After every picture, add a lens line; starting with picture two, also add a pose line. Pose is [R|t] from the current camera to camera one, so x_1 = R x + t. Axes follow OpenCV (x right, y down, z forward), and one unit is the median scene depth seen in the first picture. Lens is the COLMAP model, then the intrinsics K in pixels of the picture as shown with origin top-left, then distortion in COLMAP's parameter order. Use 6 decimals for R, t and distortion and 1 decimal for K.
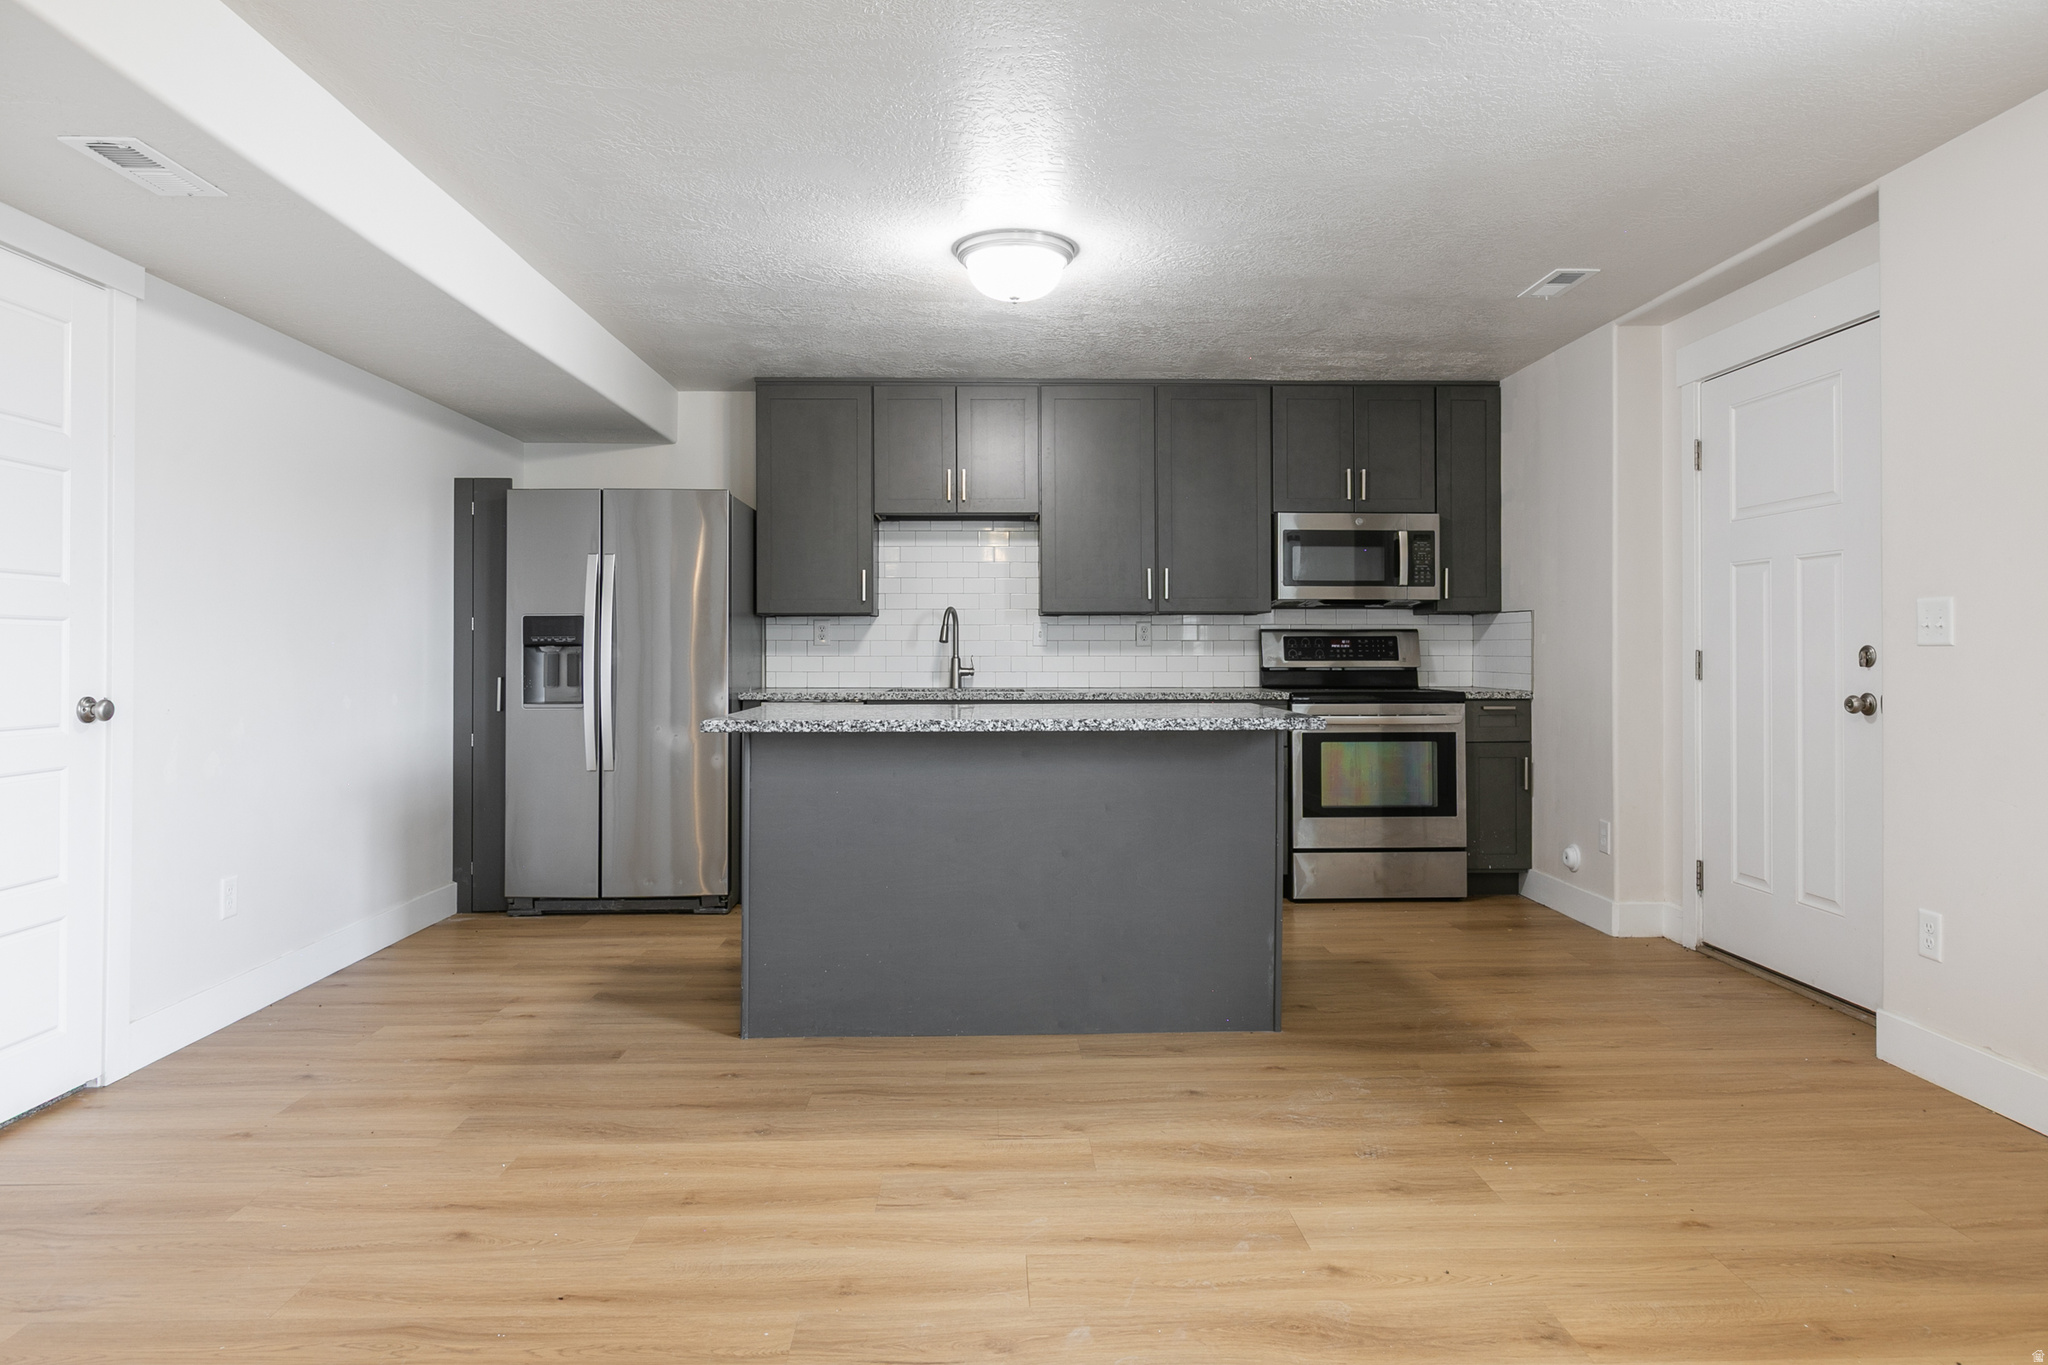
lens RADIAL K [[1263.9, 0, 1046.7], [0, 1263.9, 633.6], [0, 0, 1]] dist [-0.010596, 0.000471]
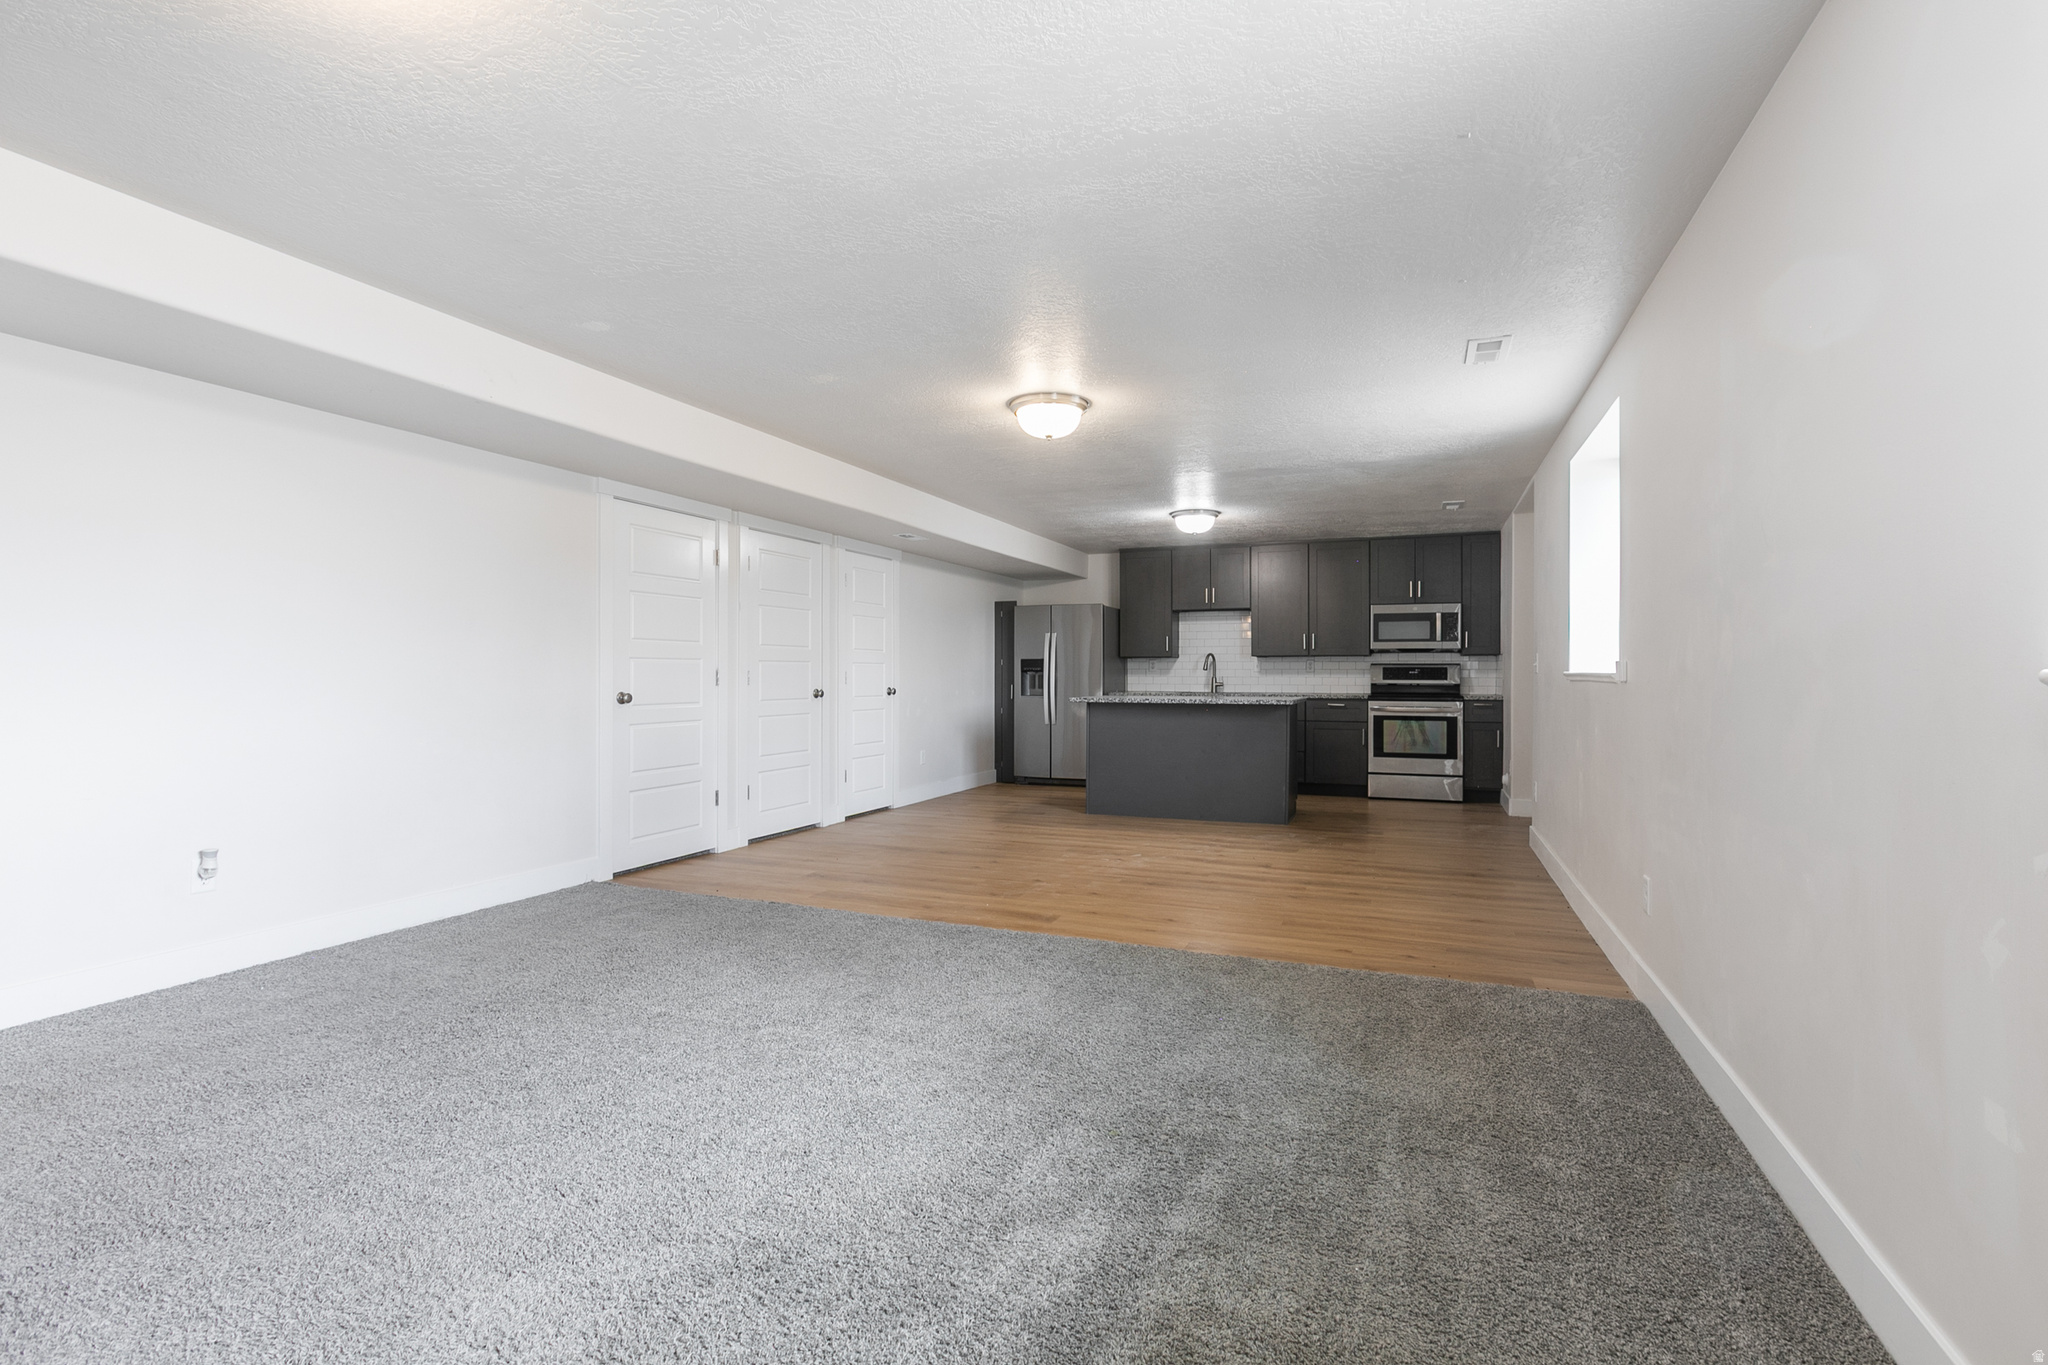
lens RADIAL K [[990.6, 0, 1023.5], [0, 990.6, 678.7], [0, 0, 1]] dist [-0.000364, 0.000085]
pose [[0.912069, 0.005044, -0.410005, 0.328788], [0.002209, 0.999849, 0.017215, -0.008051], [0.410031, -0.016607, 0.911921, -0.650446]]
